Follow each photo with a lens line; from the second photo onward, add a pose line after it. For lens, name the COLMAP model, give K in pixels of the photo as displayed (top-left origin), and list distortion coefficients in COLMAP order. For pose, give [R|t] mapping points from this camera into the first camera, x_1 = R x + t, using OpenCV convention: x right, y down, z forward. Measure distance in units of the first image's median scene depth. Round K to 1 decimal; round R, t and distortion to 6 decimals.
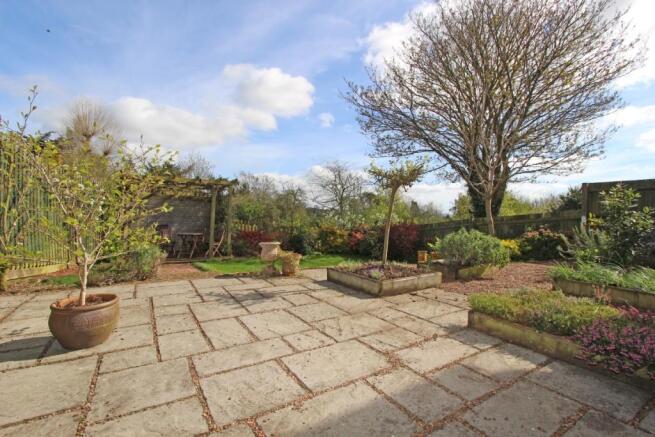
lens RADIAL K [[305.2, 0, 328.6], [0, 305.2, 213.6], [0, 0, 1]] dist [-0.002419, -0.000714]
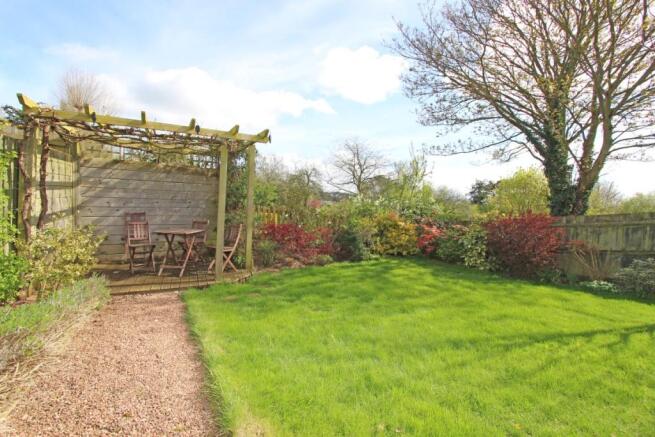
lens RADIAL K [[305.2, 0, 328.6], [0, 305.2, 213.6], [0, 0, 1]] dist [-0.002419, -0.000714]
pose [[0.999798, 0.015837, -0.012361, -0.083491], [-0.015129, 0.998351, 0.055384, -0.000238], [0.013218, -0.055186, 0.998389, 0.209944]]
